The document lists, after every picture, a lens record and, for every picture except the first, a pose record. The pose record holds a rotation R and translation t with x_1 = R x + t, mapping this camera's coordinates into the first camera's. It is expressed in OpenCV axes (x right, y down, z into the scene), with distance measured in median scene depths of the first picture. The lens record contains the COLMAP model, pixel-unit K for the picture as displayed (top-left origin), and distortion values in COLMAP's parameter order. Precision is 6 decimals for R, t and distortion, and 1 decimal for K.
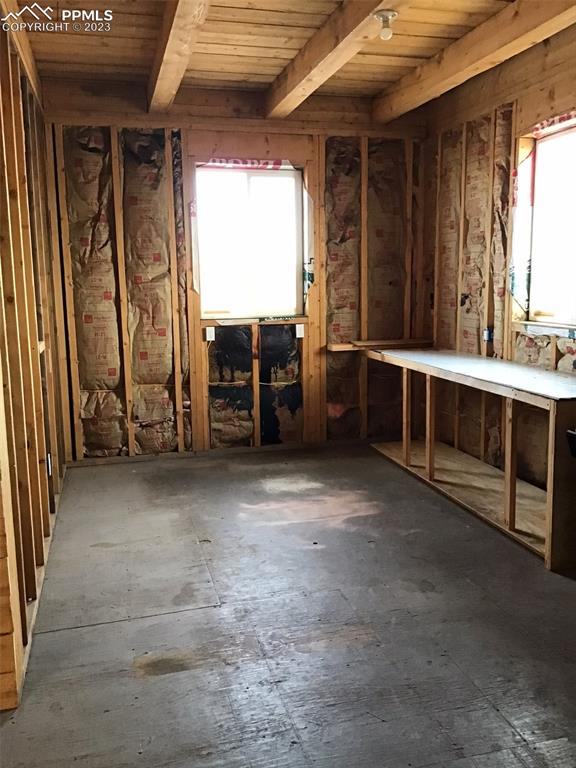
lens RADIAL K [[695.8, 0, 293.2], [0, 695.8, 386.5], [0, 0, 1]] dist [0.115940, -0.169743]
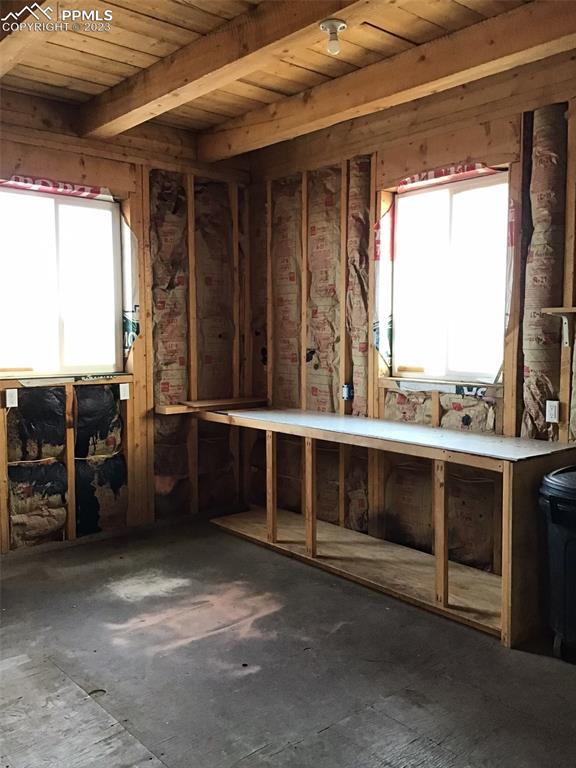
lens RADIAL K [[695.8, 0, 311.3], [0, 695.8, 386.2], [0, 0, 1]] dist [0.115940, -0.169743]
pose [[0.899217, -0.019648, 0.437061, -0.180155], [0.054460, 0.996248, -0.067260, -0.020917], [-0.434099, 0.084284, 0.896914, 0.180322]]
